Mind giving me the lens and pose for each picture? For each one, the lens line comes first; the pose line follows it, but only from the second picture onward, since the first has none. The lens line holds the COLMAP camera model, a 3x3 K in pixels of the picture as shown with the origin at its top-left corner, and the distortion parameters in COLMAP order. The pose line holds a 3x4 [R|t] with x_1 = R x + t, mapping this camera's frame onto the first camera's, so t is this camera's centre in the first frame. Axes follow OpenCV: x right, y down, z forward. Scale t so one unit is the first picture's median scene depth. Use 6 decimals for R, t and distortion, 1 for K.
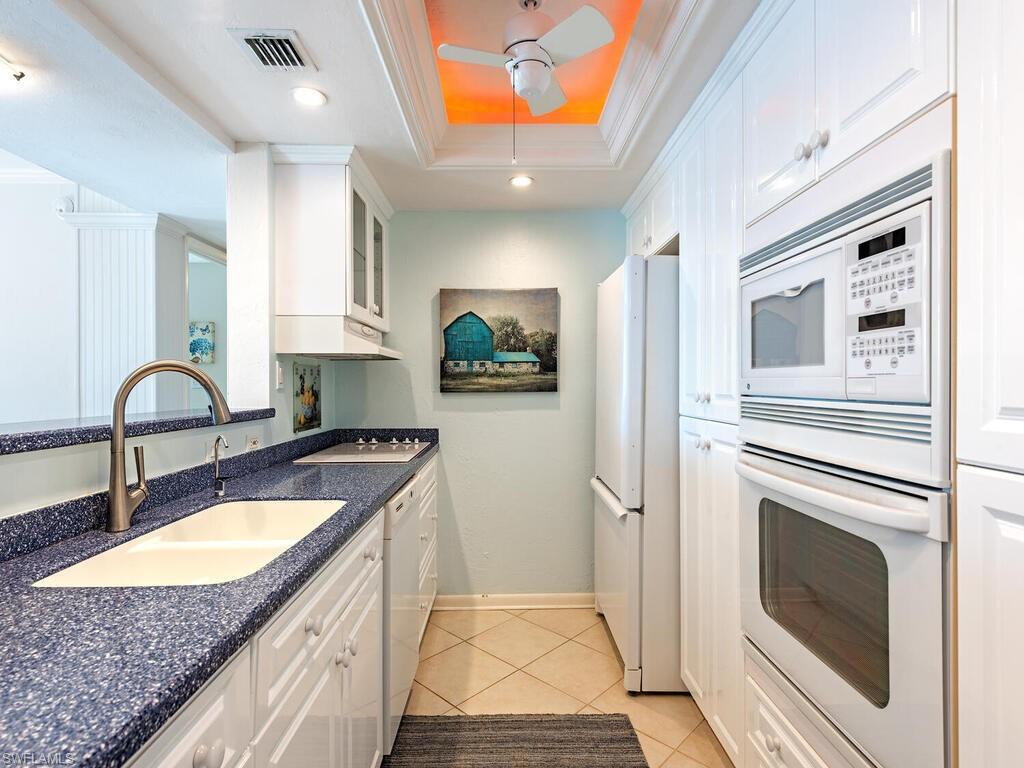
lens RADIAL K [[515.1, 0, 512.0], [0, 515.1, 384.0], [0, 0, 1]] dist [0.001311, 0.000690]
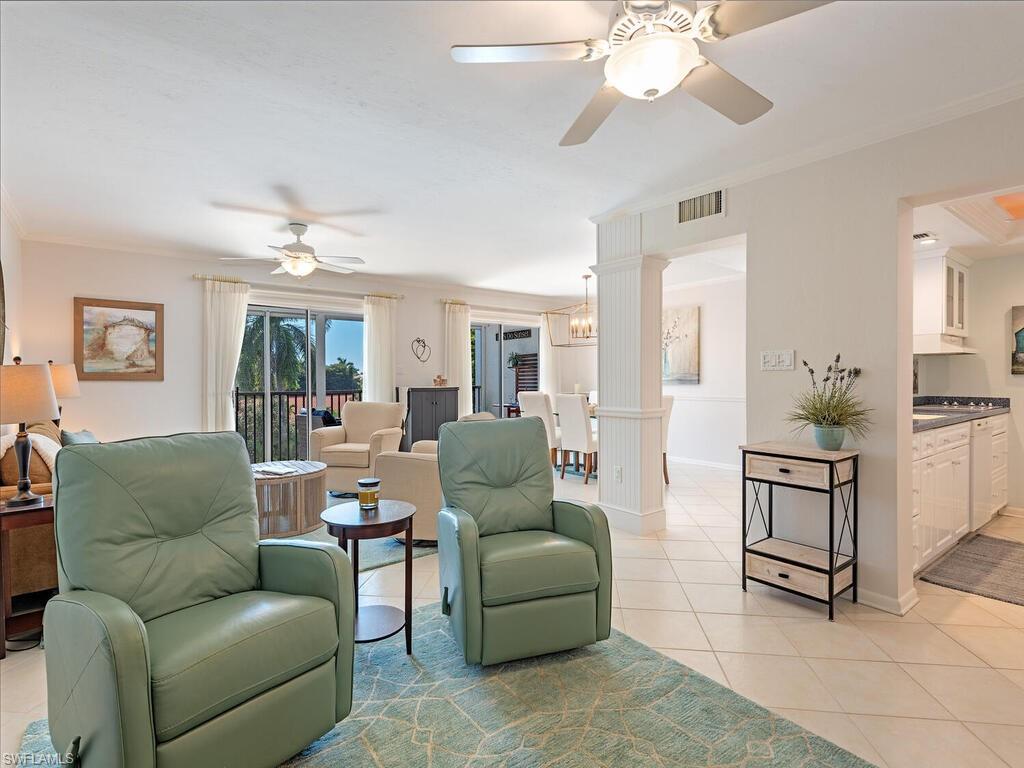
lens RADIAL K [[515.1, 0, 512.0], [0, 515.1, 384.0], [0, 0, 1]] dist [0.001311, 0.000690]
pose [[0.595777, 0.012455, -0.803053, 0.215330], [0.002924, 0.999839, 0.017676, 0.014089], [0.803145, -0.012879, 0.595645, -1.143770]]
